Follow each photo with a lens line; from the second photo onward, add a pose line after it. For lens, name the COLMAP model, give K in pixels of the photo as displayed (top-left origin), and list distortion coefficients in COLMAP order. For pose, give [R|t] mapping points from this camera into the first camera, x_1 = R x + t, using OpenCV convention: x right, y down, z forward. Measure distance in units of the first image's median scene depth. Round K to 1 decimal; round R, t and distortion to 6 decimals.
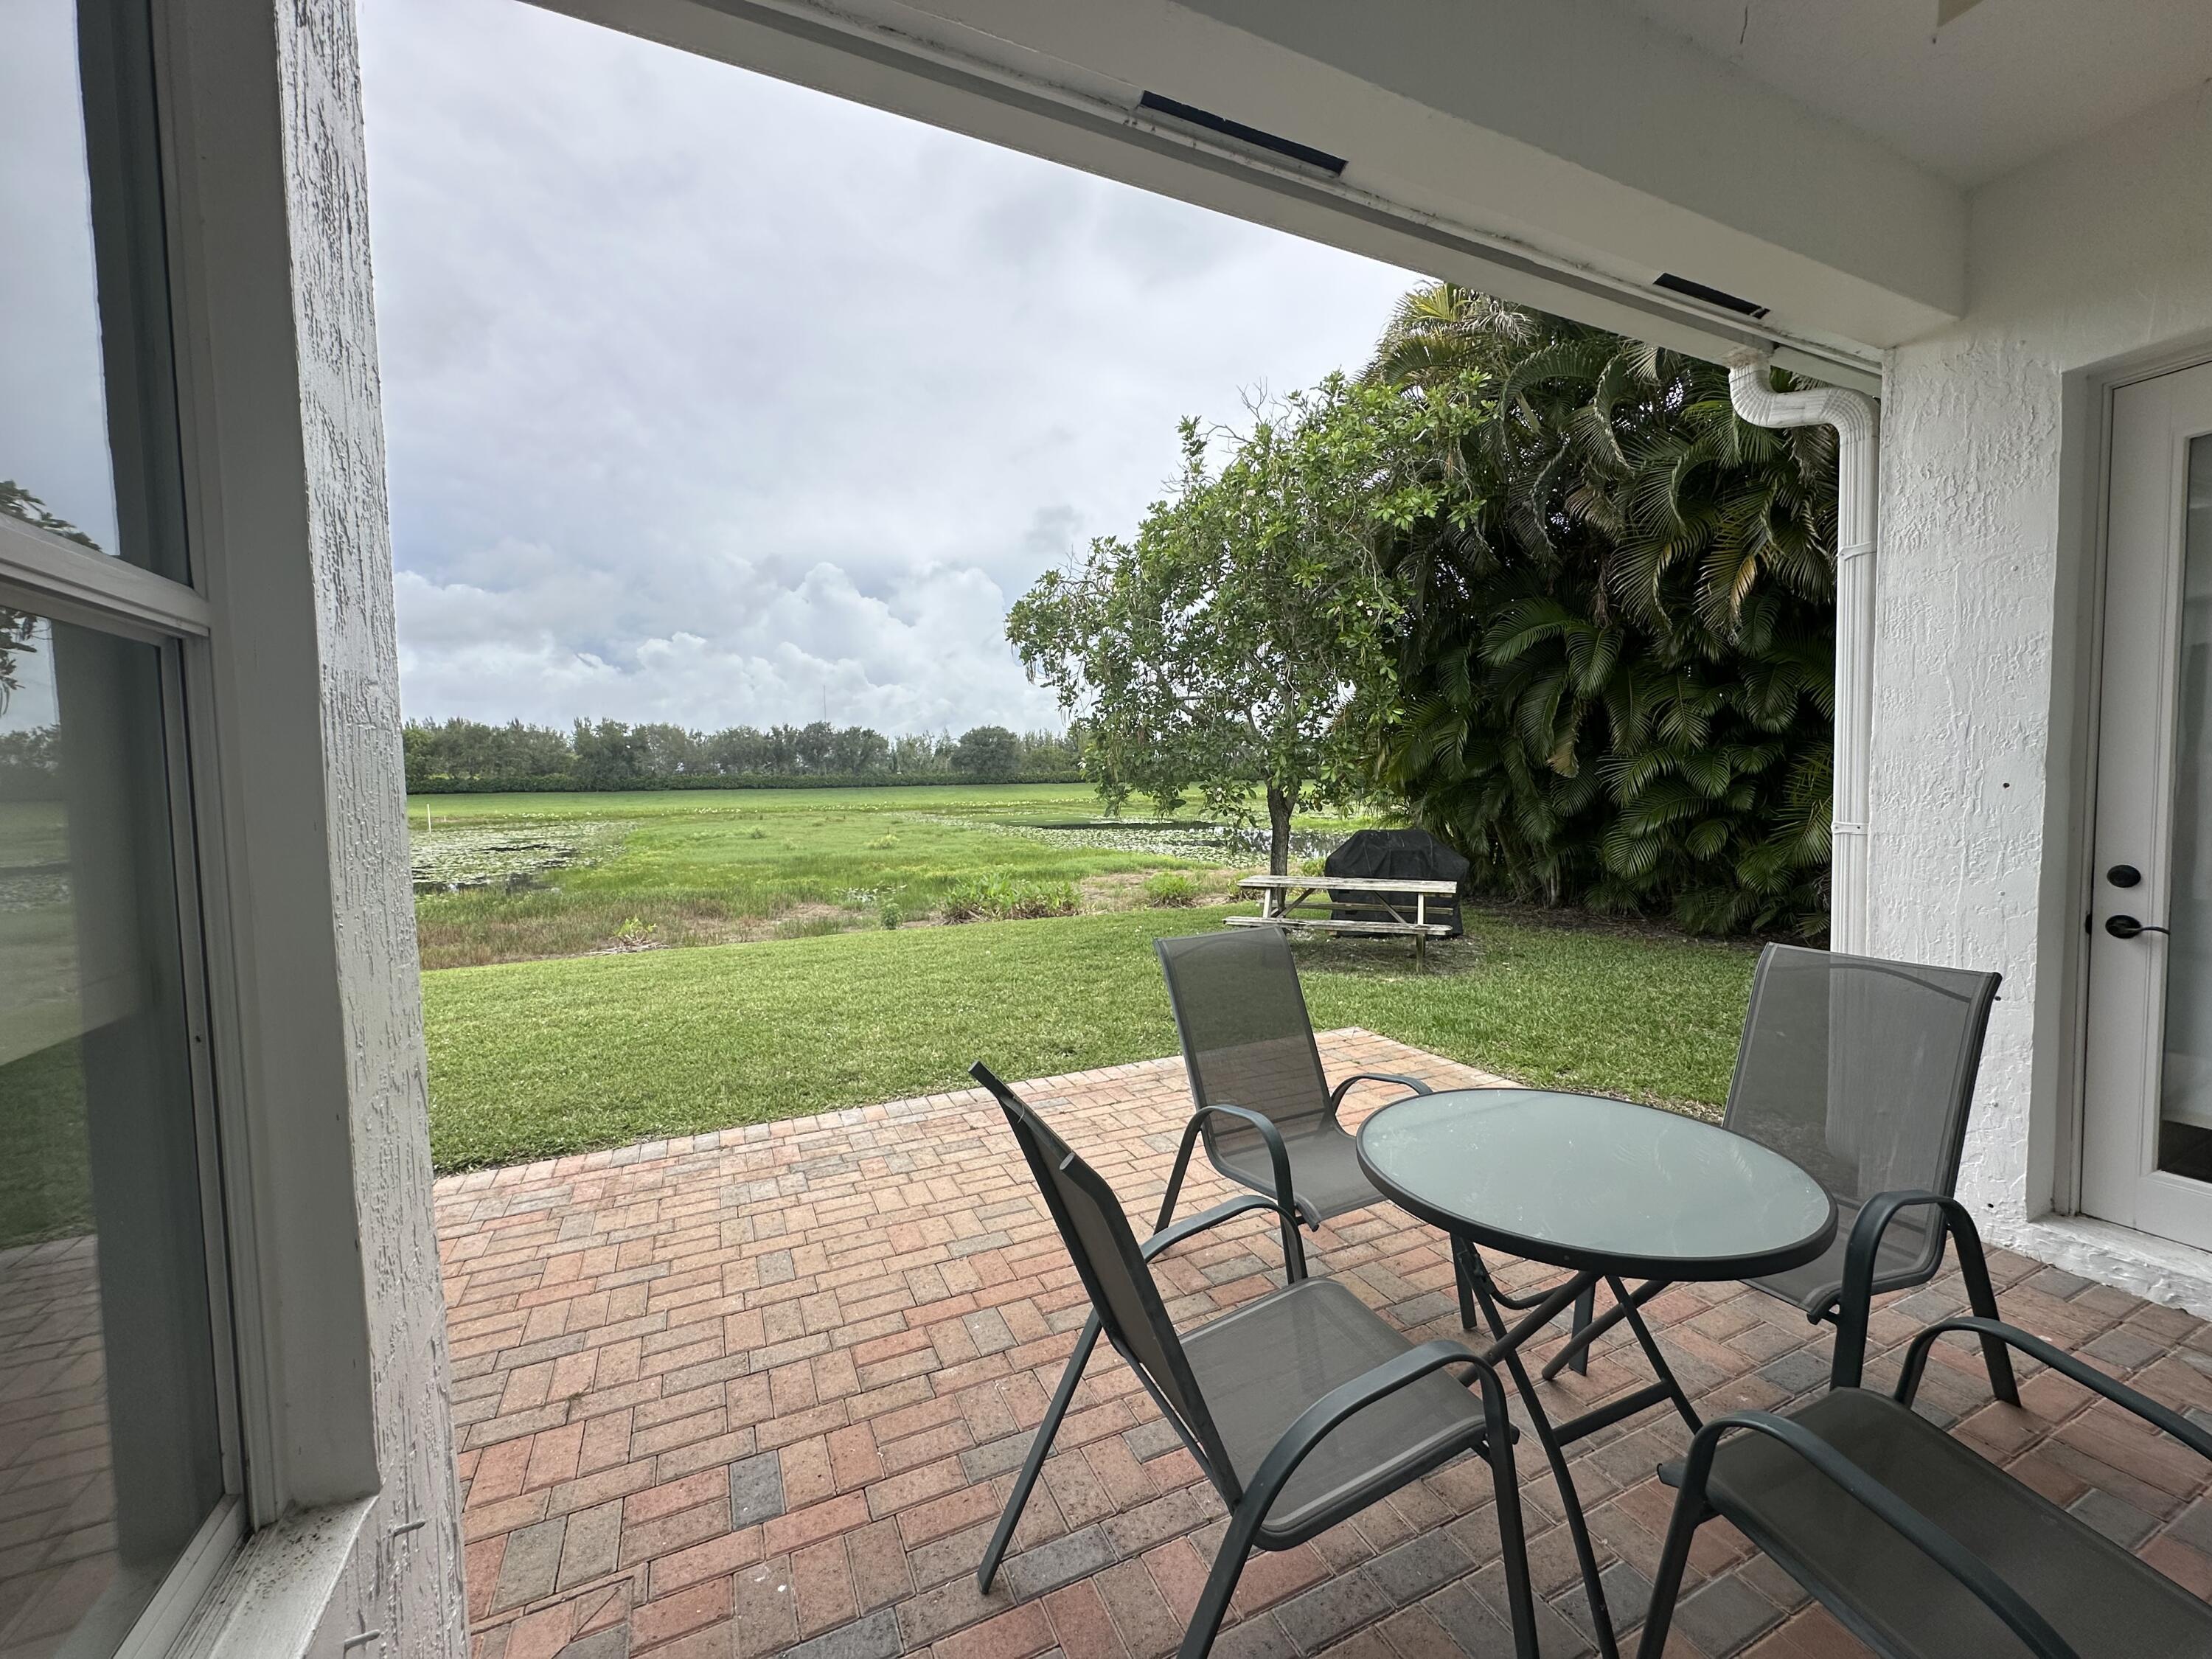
lens RADIAL K [[881.0, 0, 1106.0], [0, 881.0, 829.5], [0, 0, 1]] dist [0.000181, -0.000052]
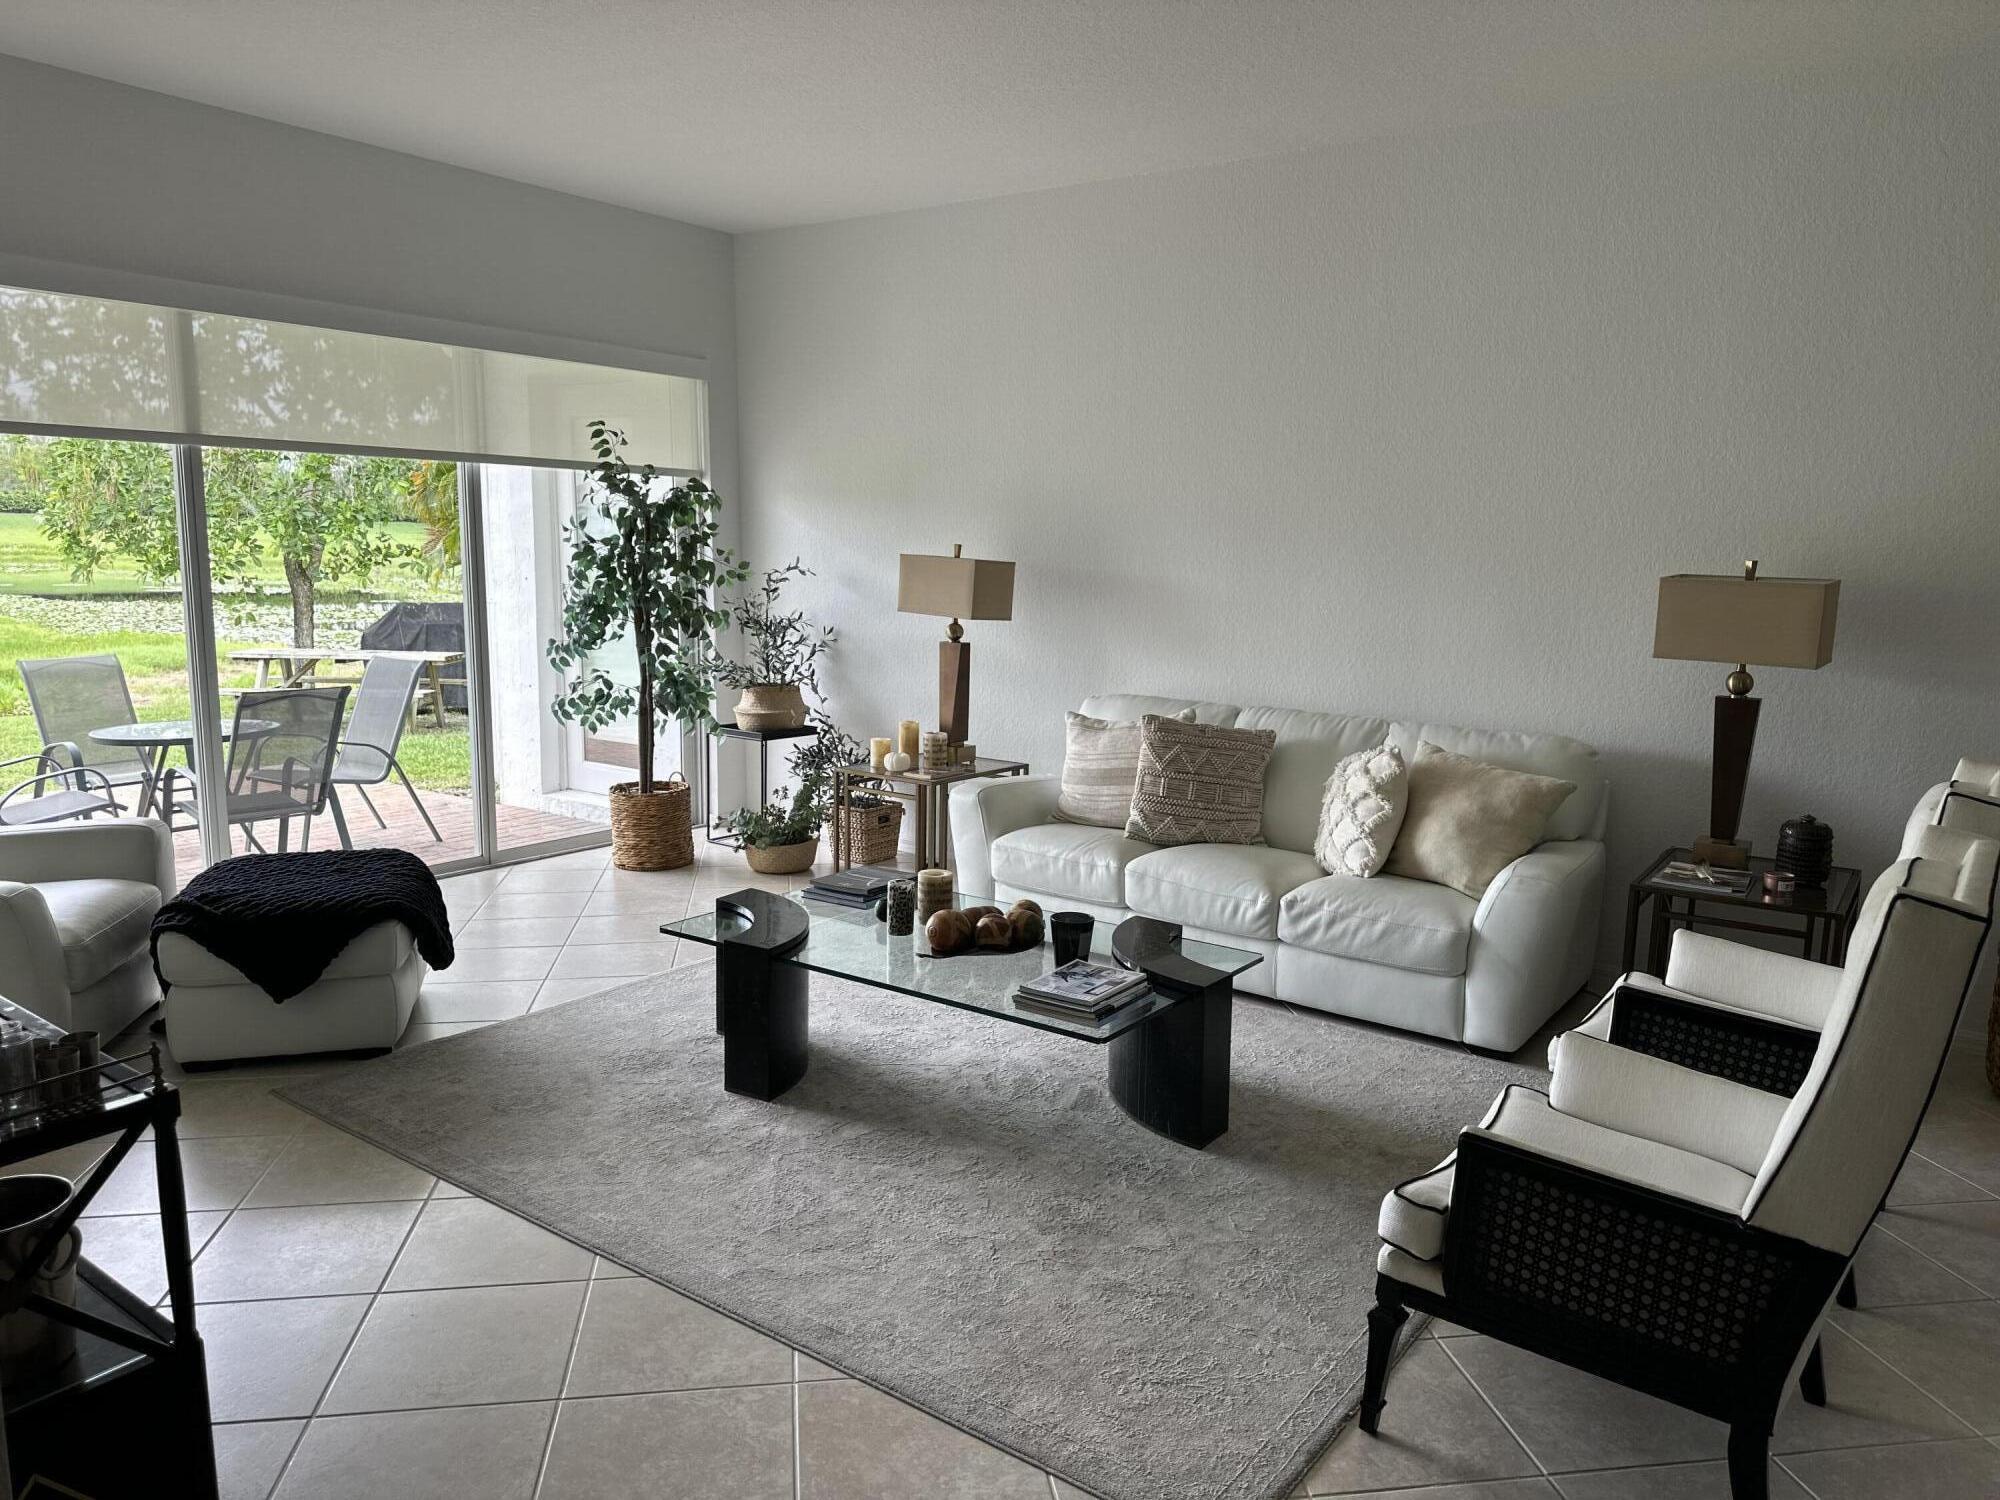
lens RADIAL K [[1410.1, 0, 1002.4], [0, 1410.1, 752.3], [0, 0, 1]] dist [0.121692, -0.146432]
pose [[0.874326, -0.038259, 0.483830, 0.104079], [-0.010731, 0.995121, 0.098082, 0.002578], [-0.485221, -0.090947, 0.869649, -0.668855]]
